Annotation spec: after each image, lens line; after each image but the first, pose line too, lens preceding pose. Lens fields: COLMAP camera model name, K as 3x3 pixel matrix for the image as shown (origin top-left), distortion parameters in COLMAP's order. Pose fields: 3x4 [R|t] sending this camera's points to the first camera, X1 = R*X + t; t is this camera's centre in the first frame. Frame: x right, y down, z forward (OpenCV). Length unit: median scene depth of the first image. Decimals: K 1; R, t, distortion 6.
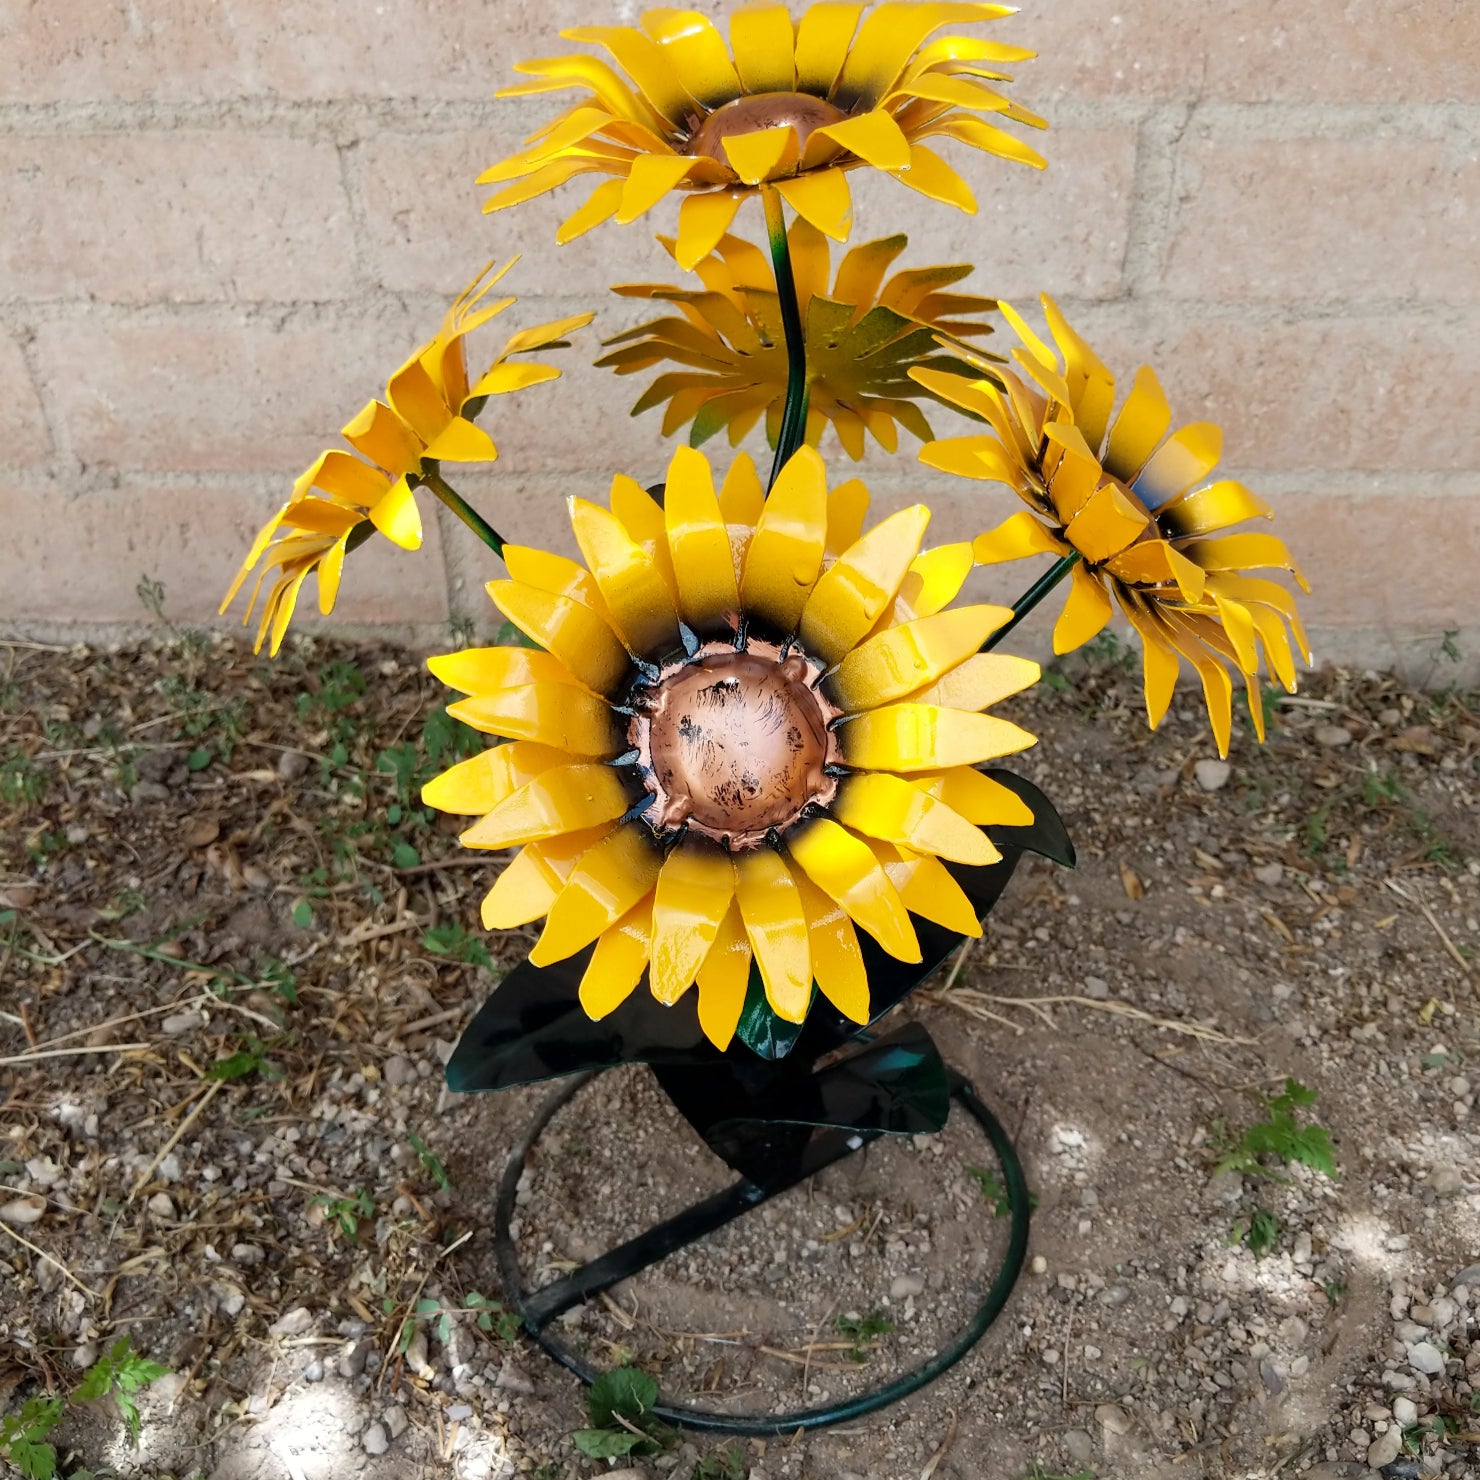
lens RADIAL K [[1646.3, 0, 771.8], [0, 1646.3, 734.0], [0, 0, 1]] dist [0.061815, -0.165759]
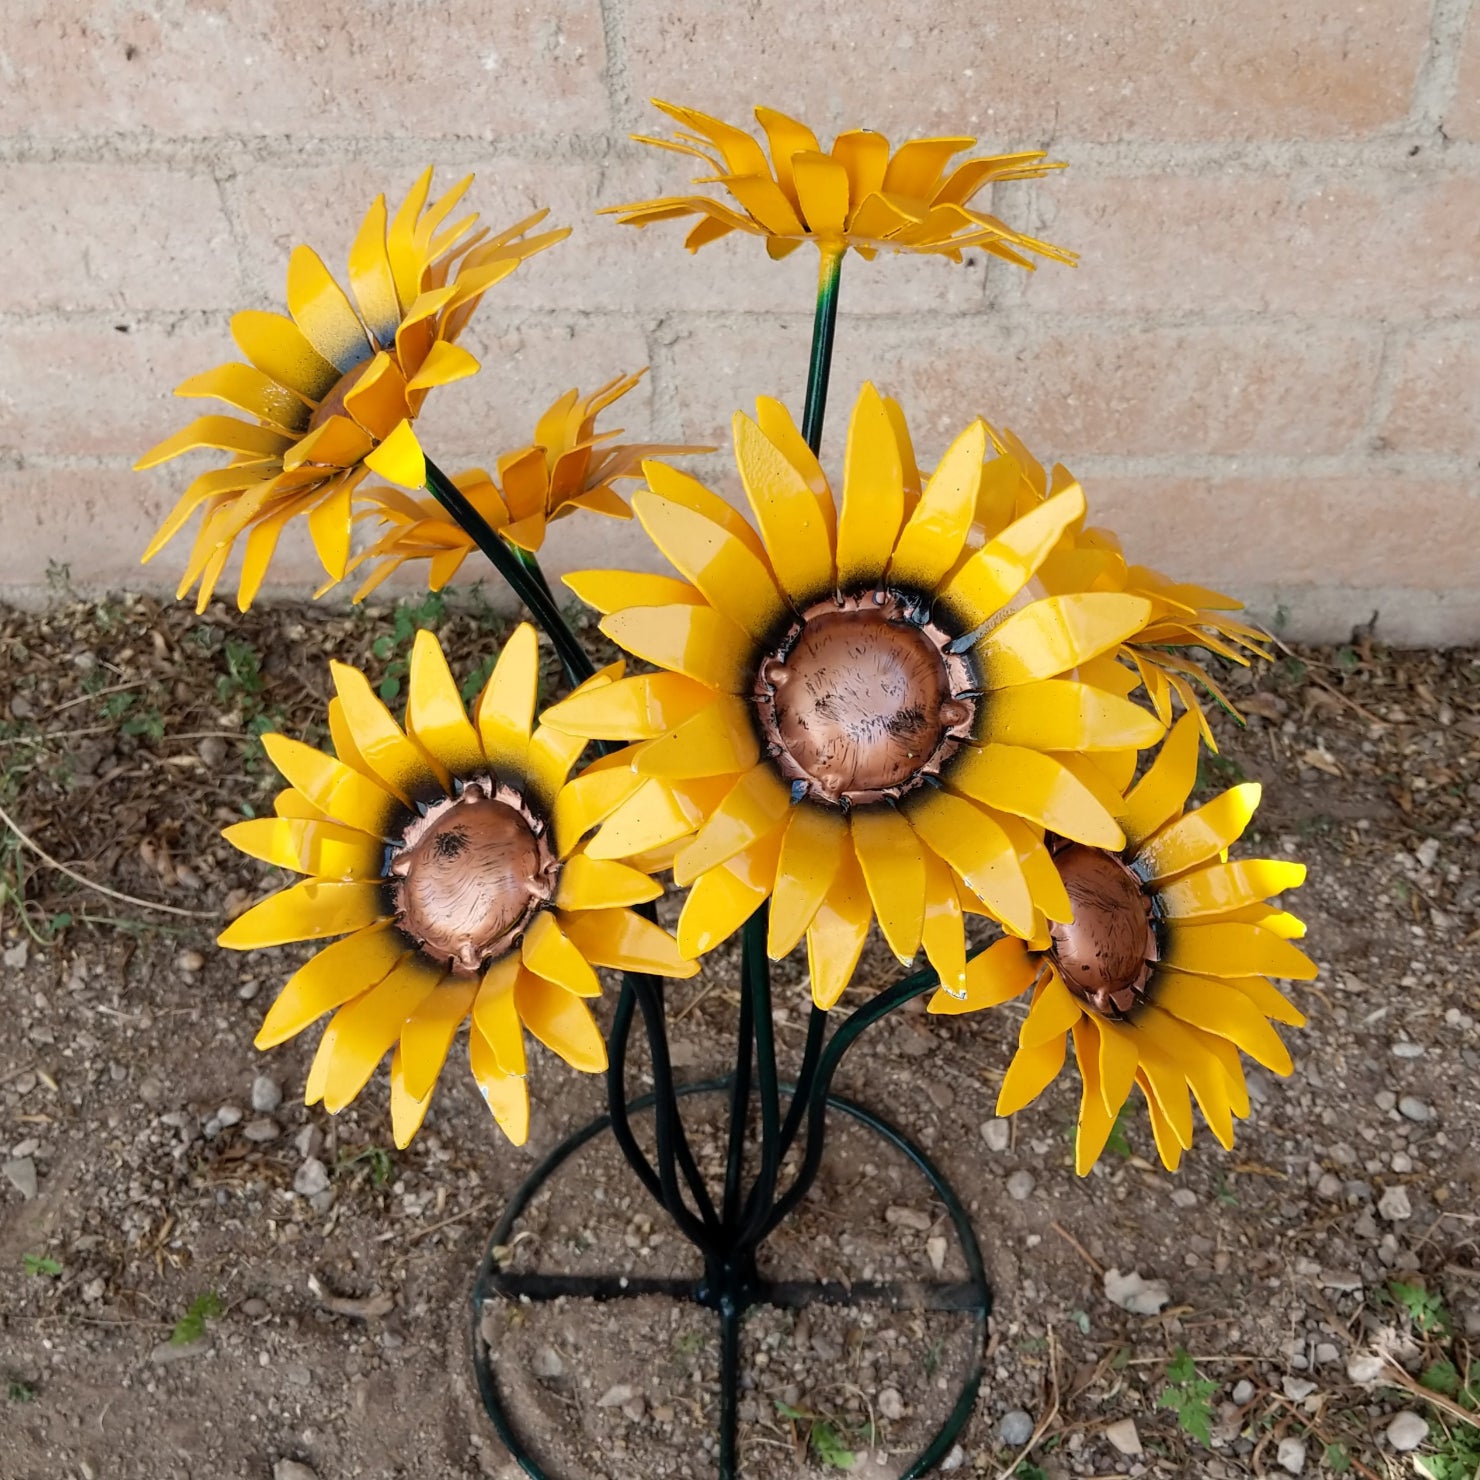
lens RADIAL K [[1892.7, 0, 797.9], [0, 1892.7, 756.3], [0, 0, 1]] dist [0.114410, -0.362021]
pose [[0.999818, -0.007987, 0.017339, 0.072864], [0.004097, 0.976876, 0.213767, -0.252032], [-0.018645, -0.213657, 0.976731, -0.231420]]
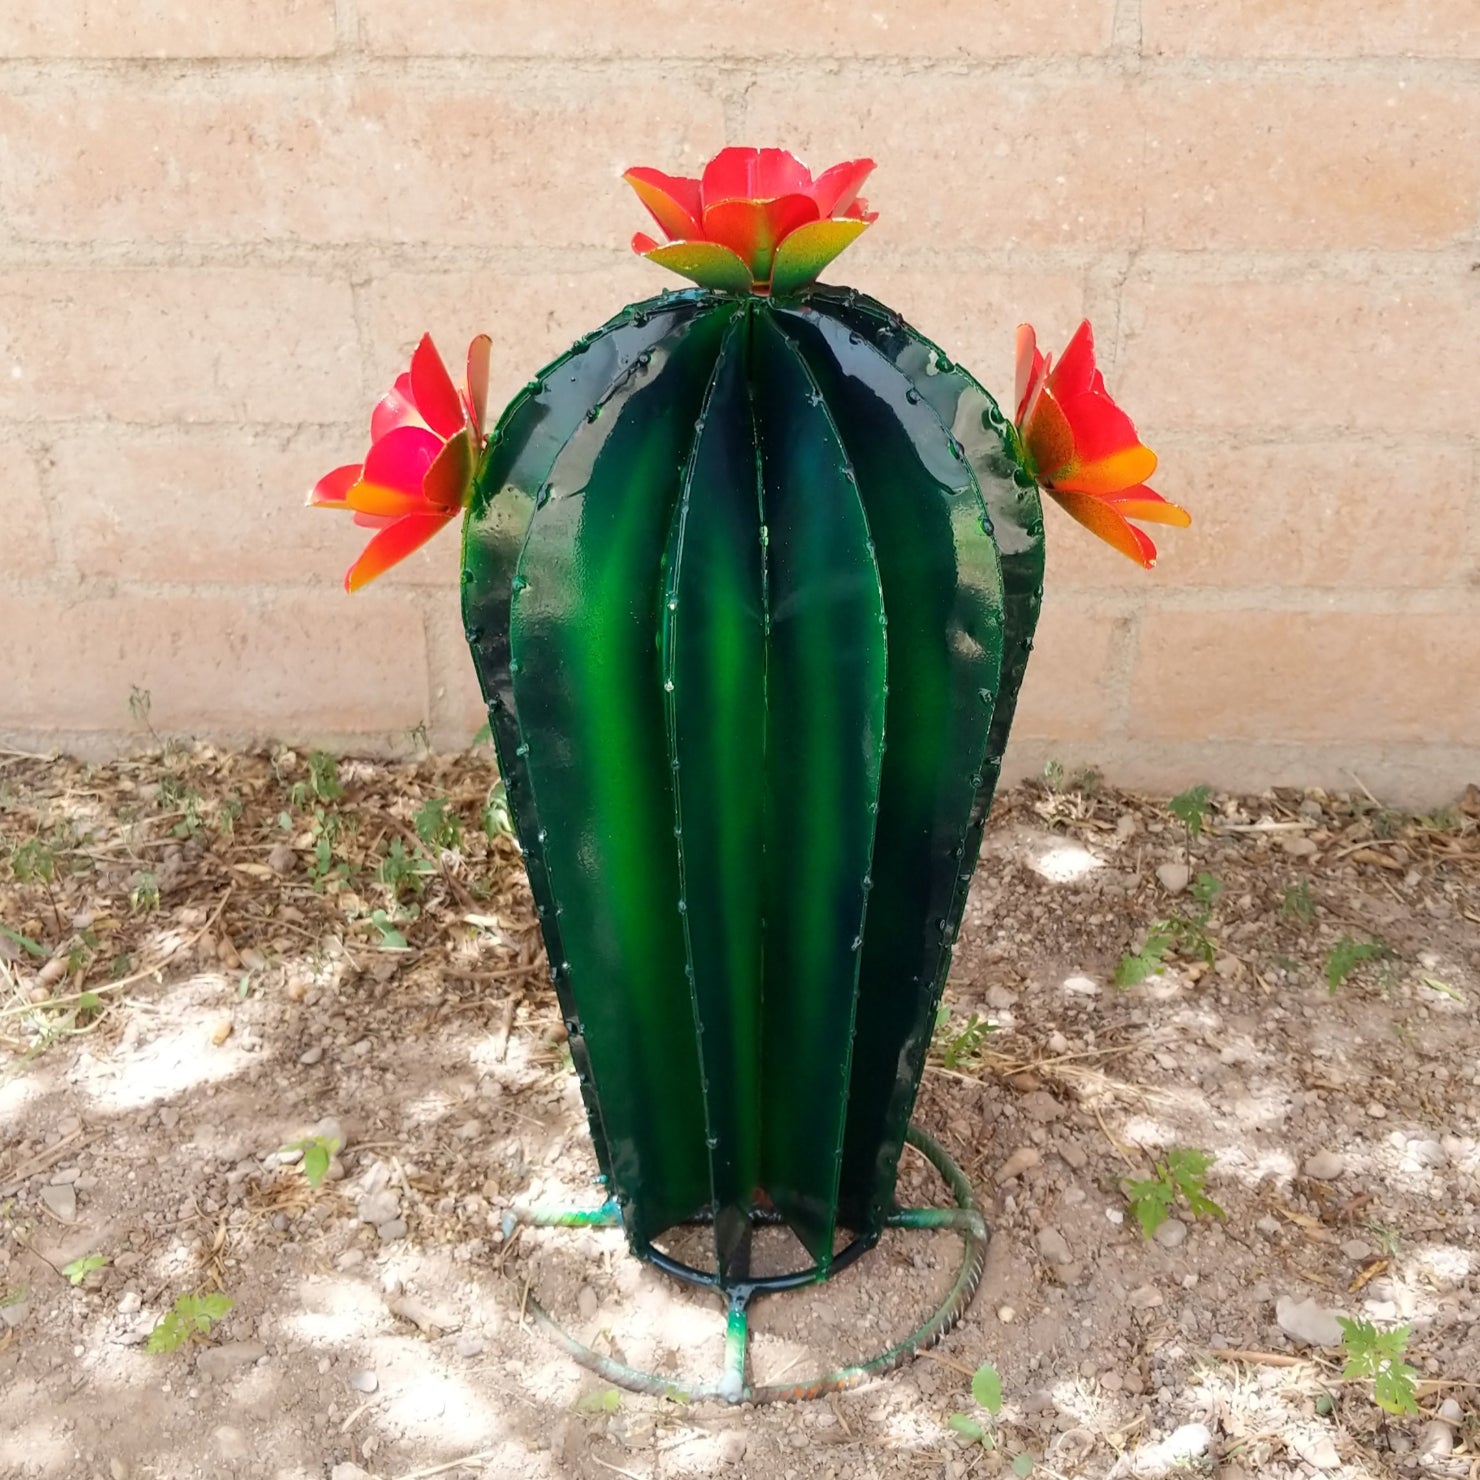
lens RADIAL K [[2087.4, 0, 738.5], [0, 2087.4, 664.2], [0, 0, 1]] dist [0.200151, -0.740388]
pose [[0.999965, 0.007051, -0.004468, 0.000583], [-0.007641, 0.988675, -0.149875, 0.096889], [0.003361, 0.149904, 0.988695, -0.328386]]
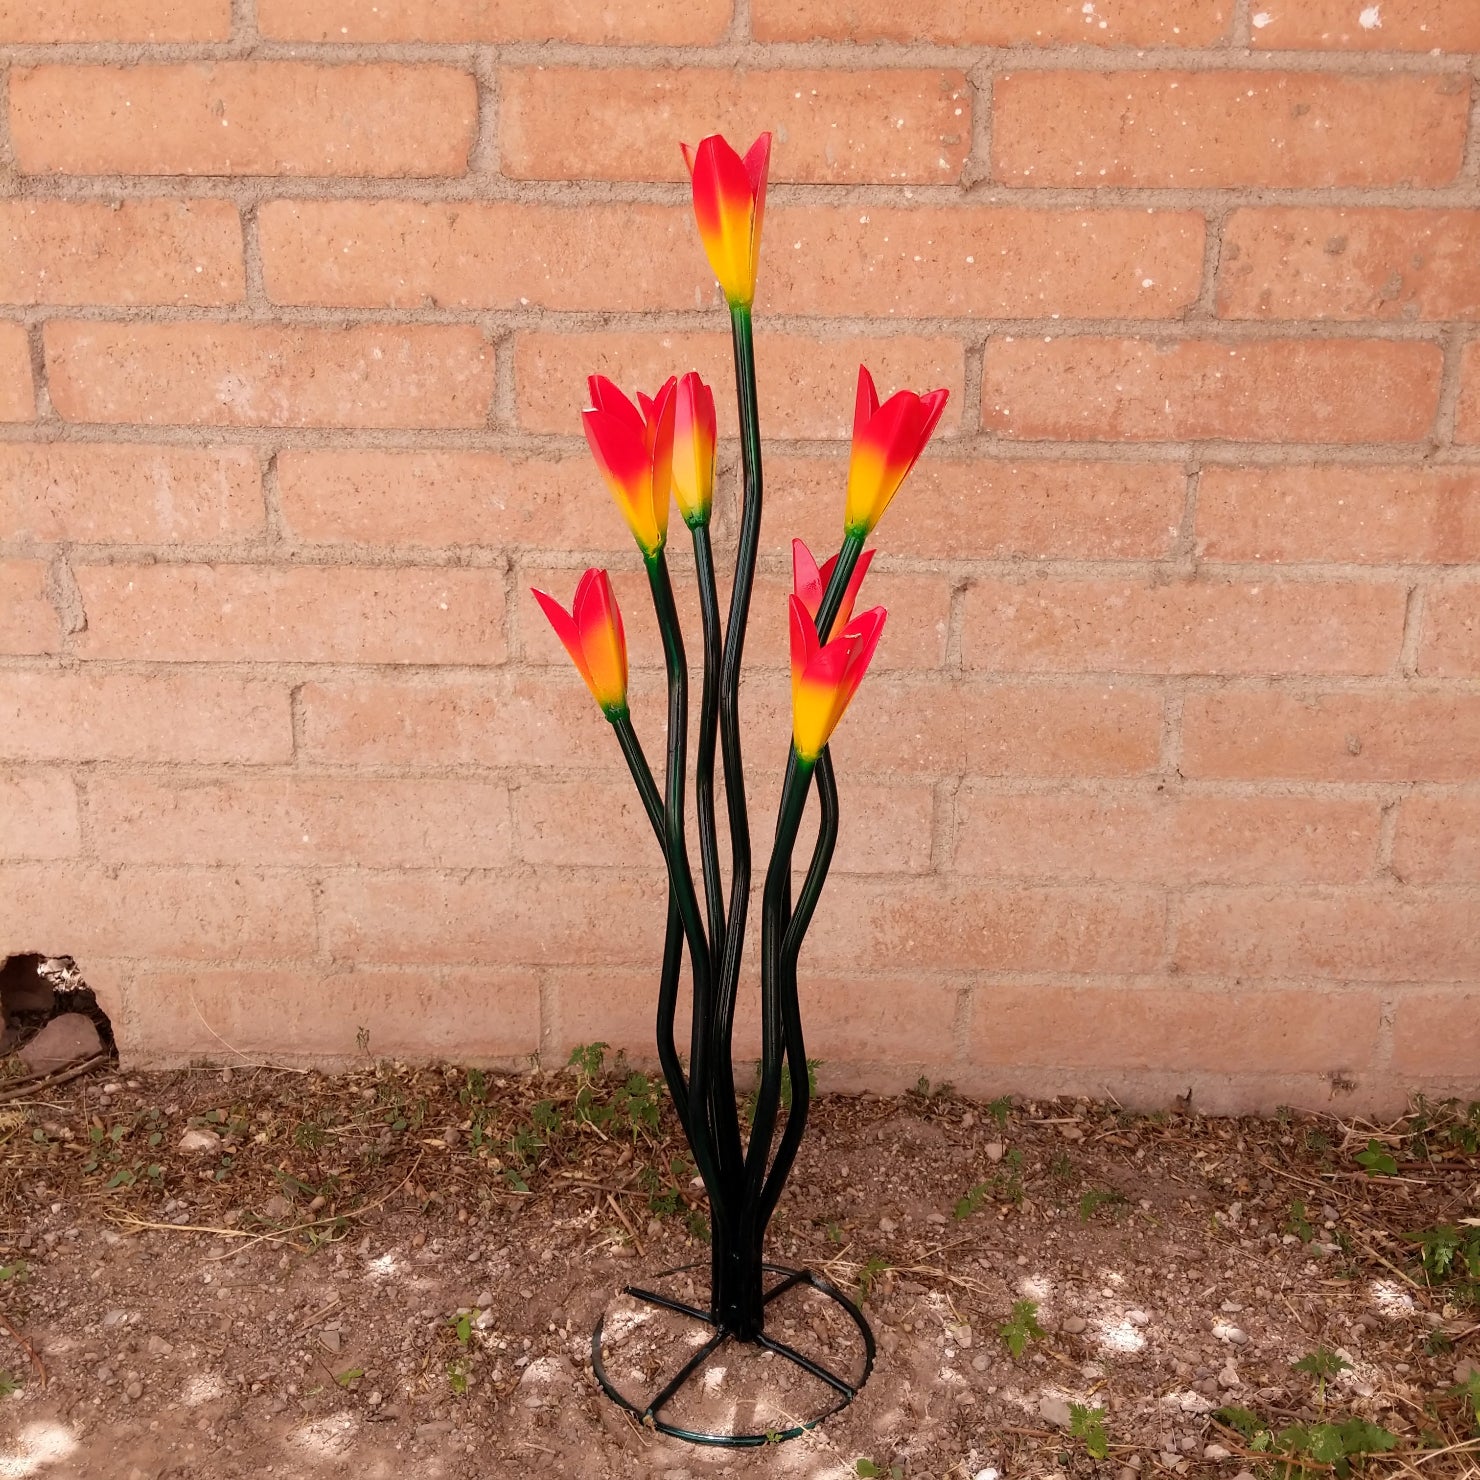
lens RADIAL K [[1564.0, 0, 750.8], [0, 1564.0, 740.6], [0, 0, 1]] dist [0.215493, -0.742436]
pose [[0.999828, 0.016703, 0.008100, -0.003169], [-0.013432, 0.952113, -0.305452, 0.129598], [-0.012814, 0.305290, 0.952173, -0.699574]]
